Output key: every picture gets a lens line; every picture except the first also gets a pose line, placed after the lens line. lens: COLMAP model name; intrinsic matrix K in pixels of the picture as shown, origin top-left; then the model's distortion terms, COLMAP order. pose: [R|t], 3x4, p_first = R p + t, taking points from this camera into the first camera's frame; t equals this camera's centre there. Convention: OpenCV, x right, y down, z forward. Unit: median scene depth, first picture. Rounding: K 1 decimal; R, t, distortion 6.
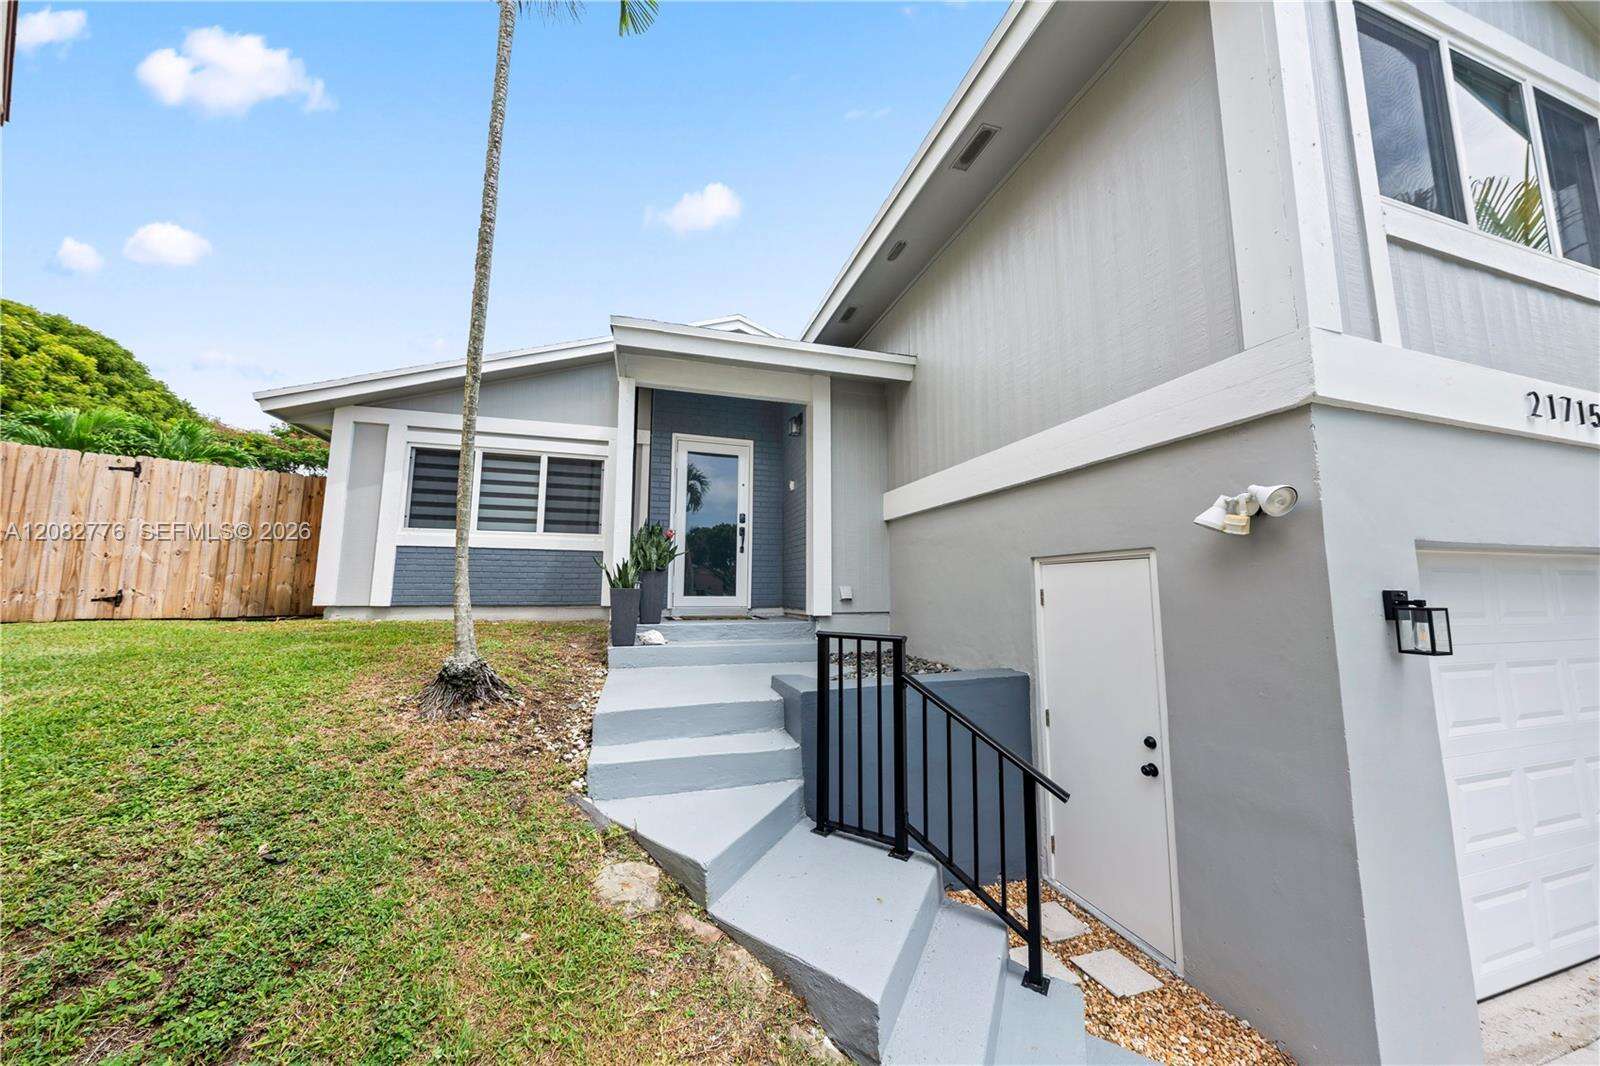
lens RADIAL K [[544.6, 0, 802.3], [0, 544.6, 529.0], [0, 0, 1]] dist [-0.000409, 0.000202]
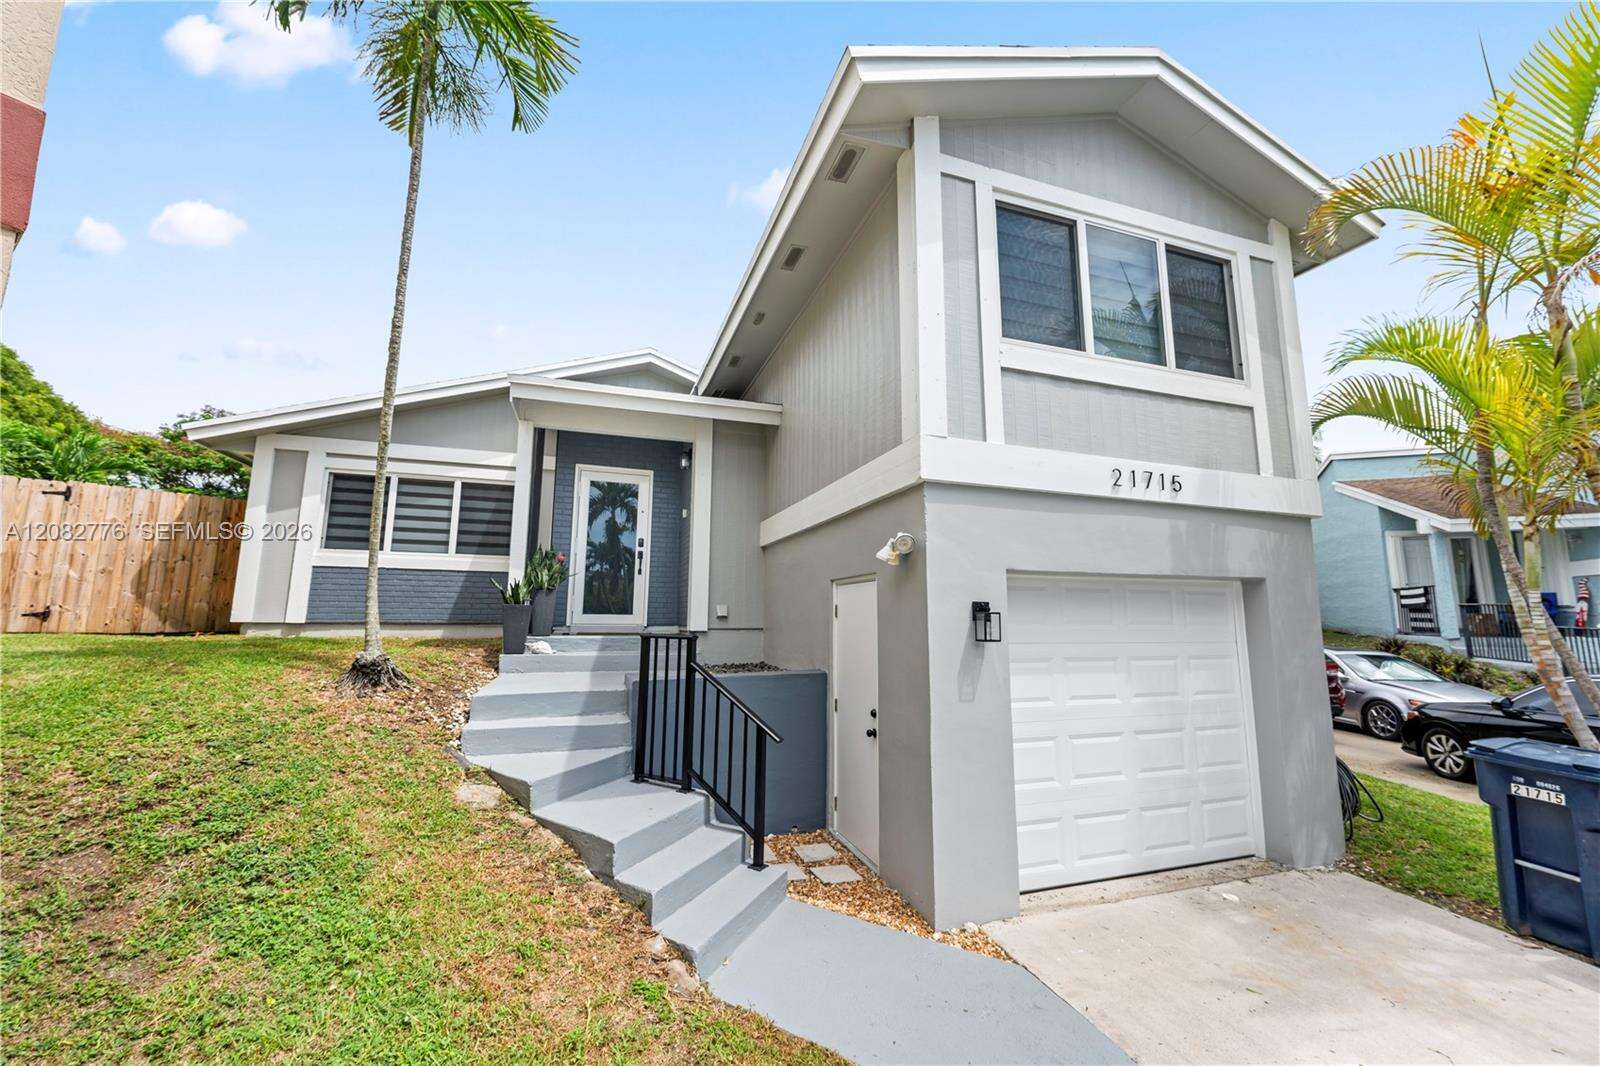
lens RADIAL K [[629.5, 0, 800.0], [0, 629.5, 533.0], [0, 0, 1]] dist [0.002297, -0.000098]
pose [[0.999550, 0.008472, 0.028779, 0.190147], [-0.007801, 0.999698, -0.023322, -0.013778], [-0.028968, 0.023087, 0.999314, -0.289393]]
